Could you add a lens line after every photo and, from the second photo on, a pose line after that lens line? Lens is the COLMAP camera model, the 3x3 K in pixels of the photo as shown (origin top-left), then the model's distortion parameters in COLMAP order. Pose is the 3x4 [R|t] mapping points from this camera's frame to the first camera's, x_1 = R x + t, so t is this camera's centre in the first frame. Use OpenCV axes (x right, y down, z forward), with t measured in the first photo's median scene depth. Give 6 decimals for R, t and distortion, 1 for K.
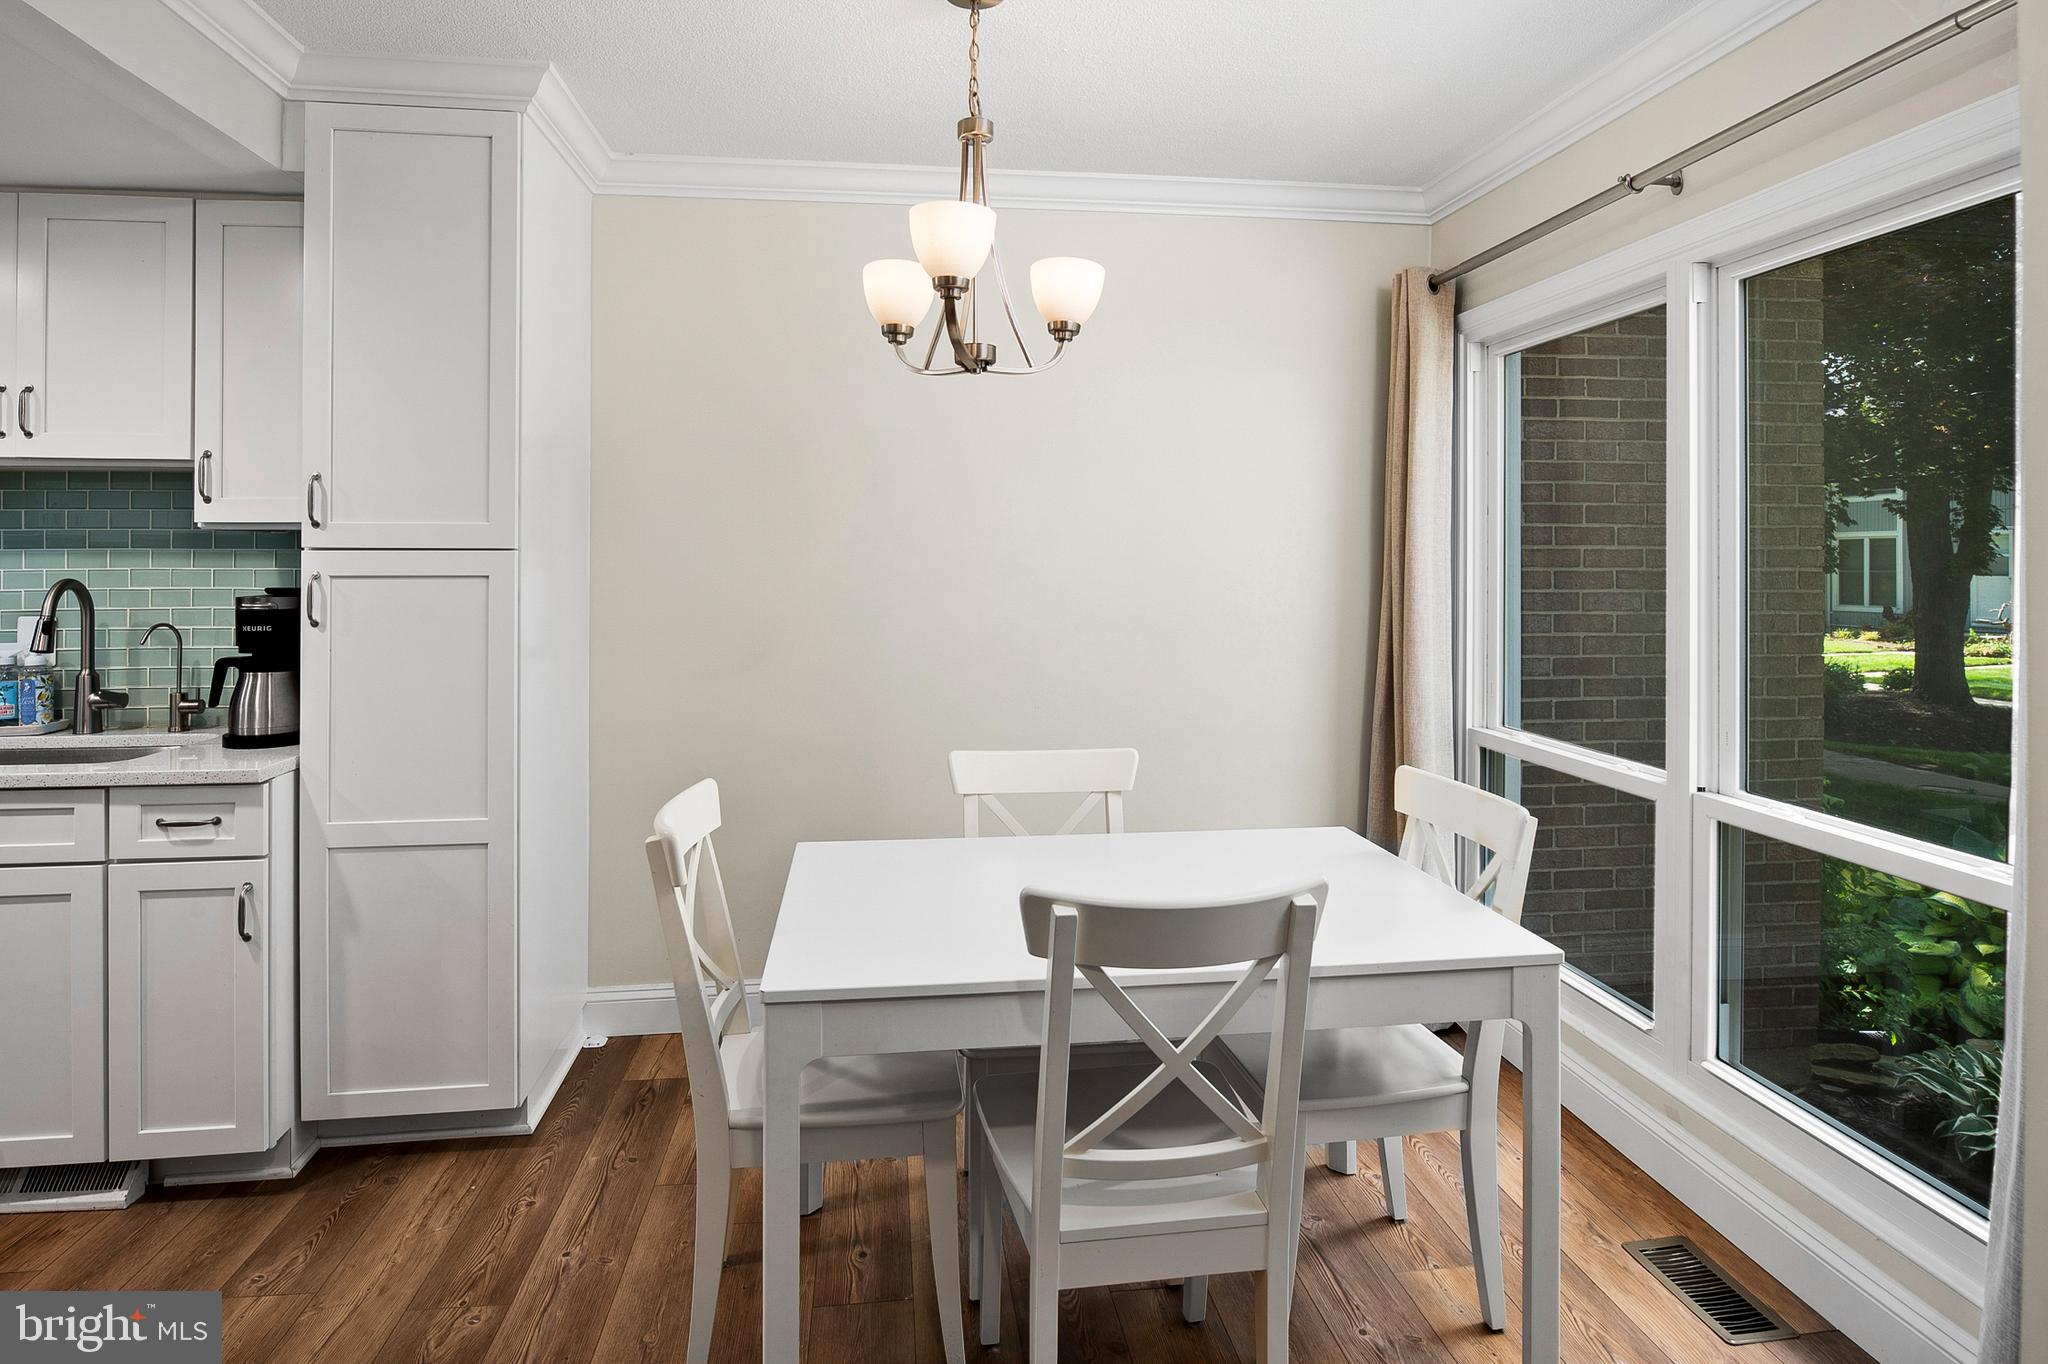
lens RADIAL K [[1113.3, 0, 1021.7], [0, 1113.3, 555.1], [0, 0, 1]] dist [0.000874, -0.008662]
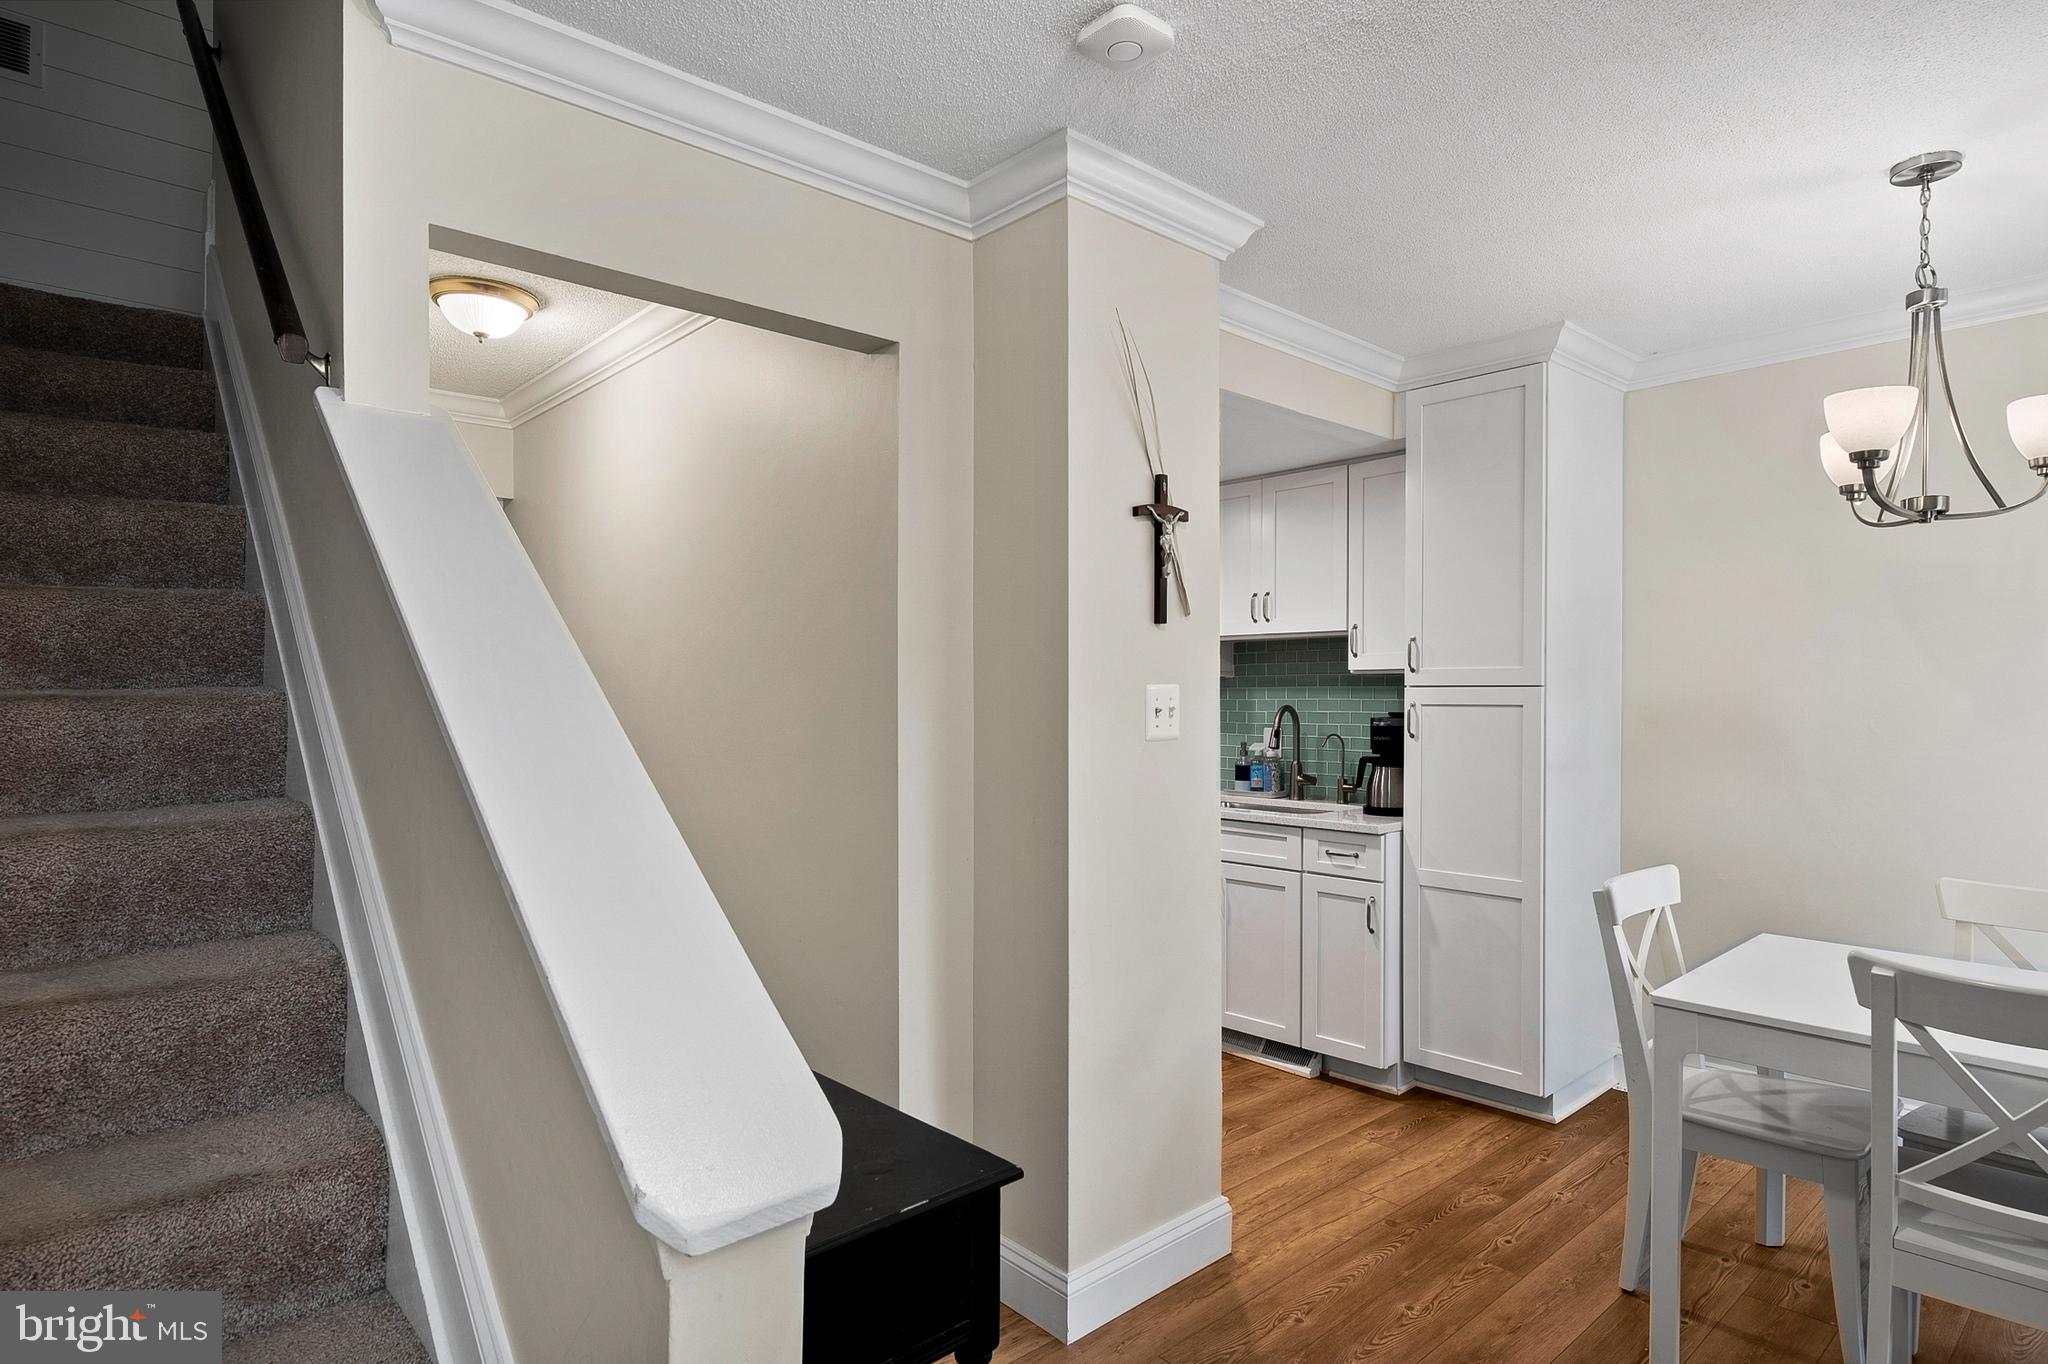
lens RADIAL K [[1106.2, 0, 1014.3], [0, 1106.2, 690.7], [0, 0, 1]] dist [-0.003249, -0.003082]
pose [[0.568237, -0.001531, -0.822863, 0.294713], [0.001937, 0.999998, -0.000524, -0.000223], [0.822863, -0.001296, 0.568239, -0.300889]]
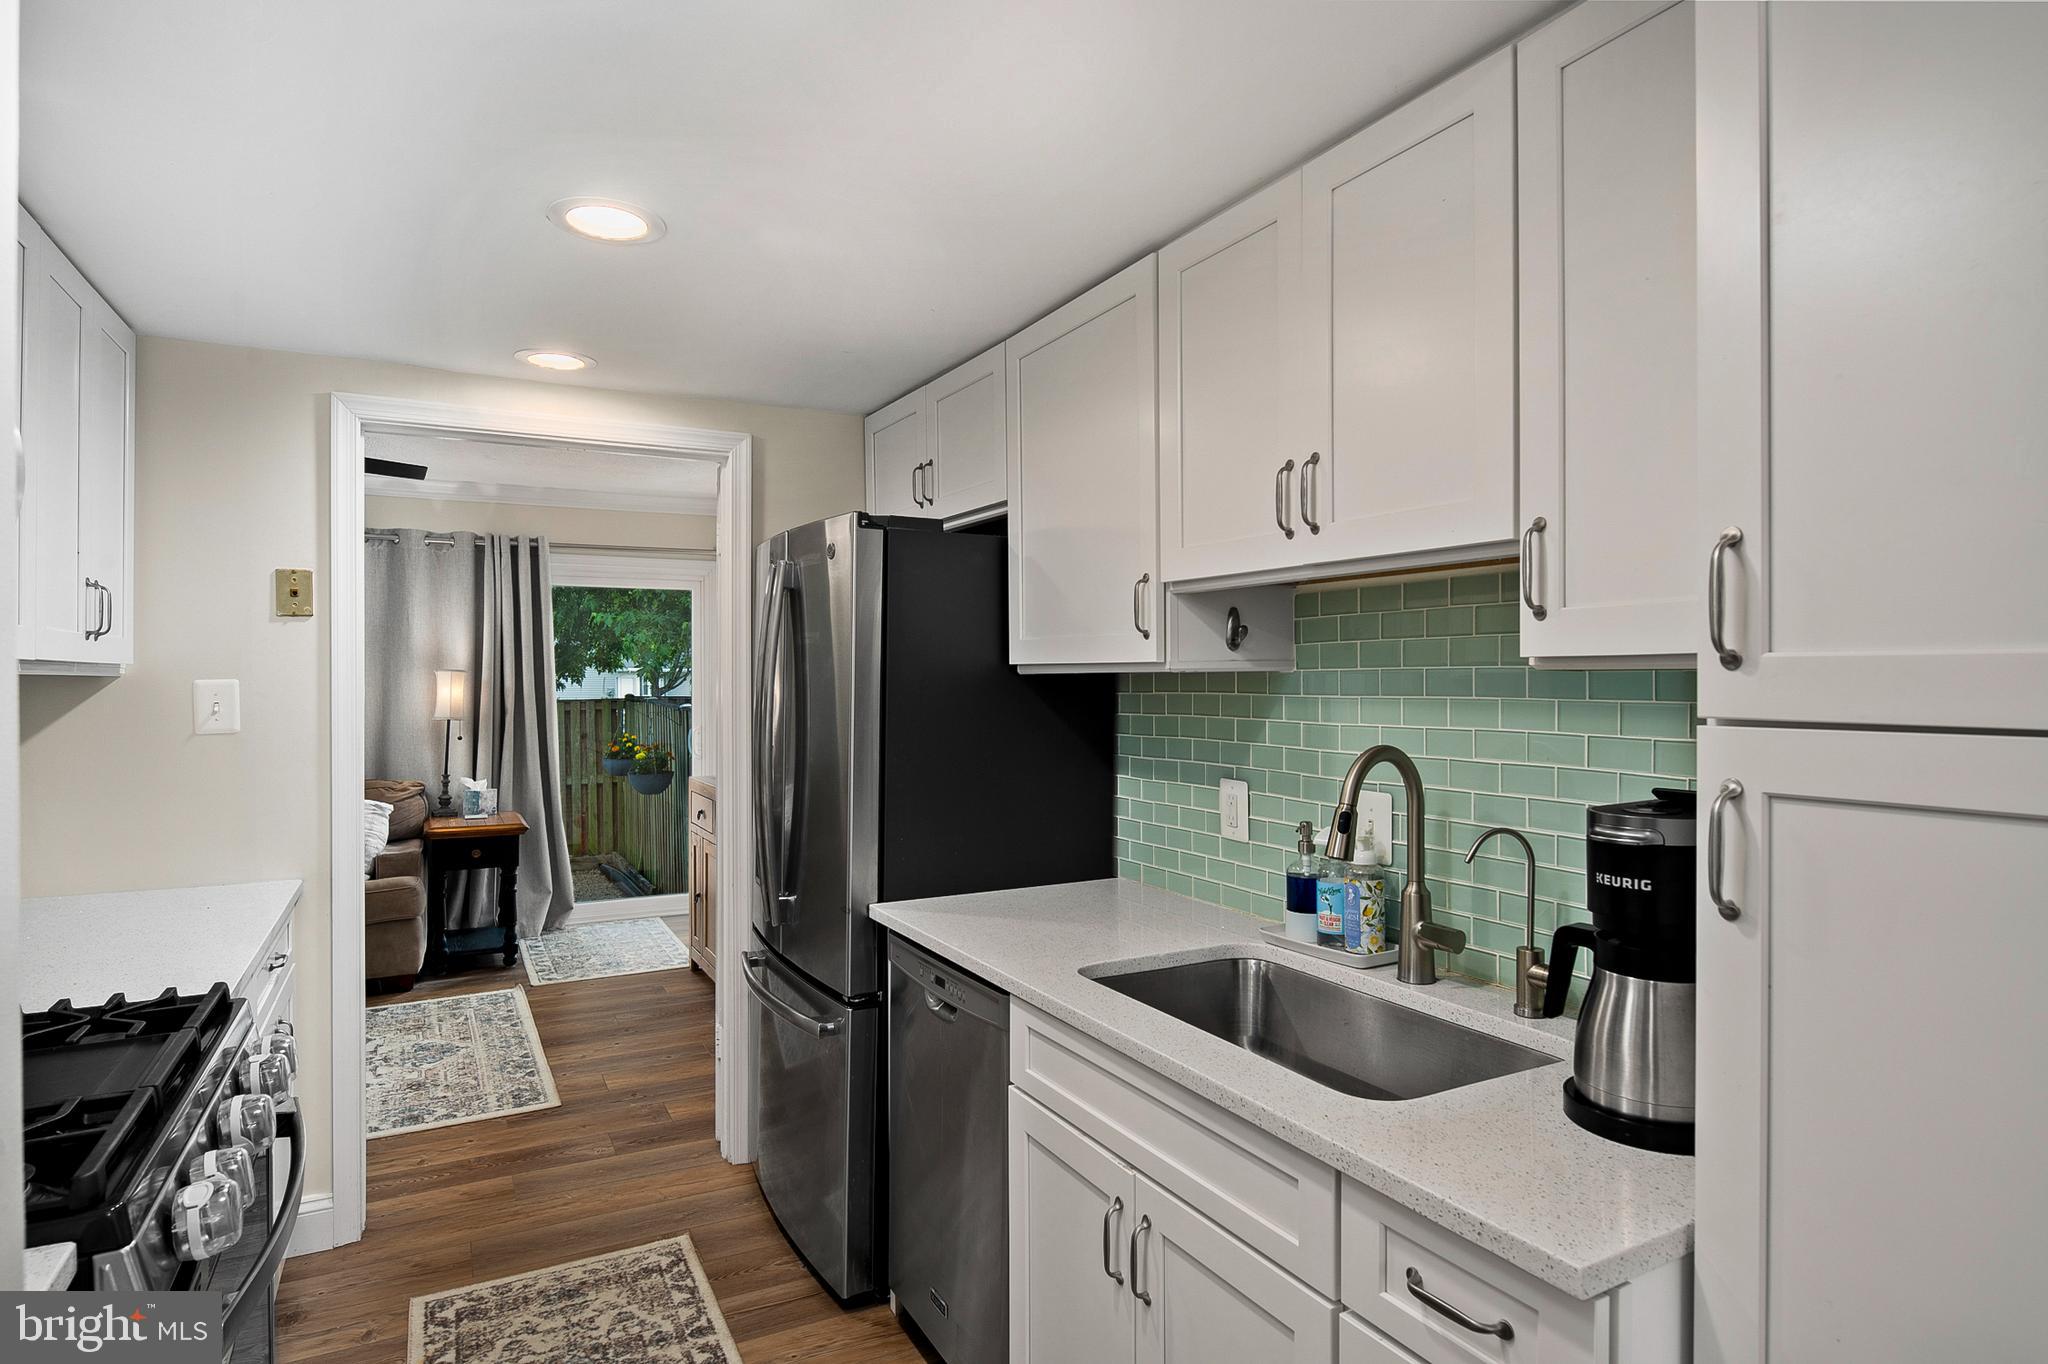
lens RADIAL K [[1109.5, 0, 995.3], [0, 1109.5, 671.9], [0, 0, 1]] dist [-0.000998, -0.000197]
pose [[0.333214, -0.002034, -0.942849, -0.349397], [0.007779, 0.999970, 0.000592, -0.026284], [0.942819, -0.007531, 0.333220, 0.620323]]
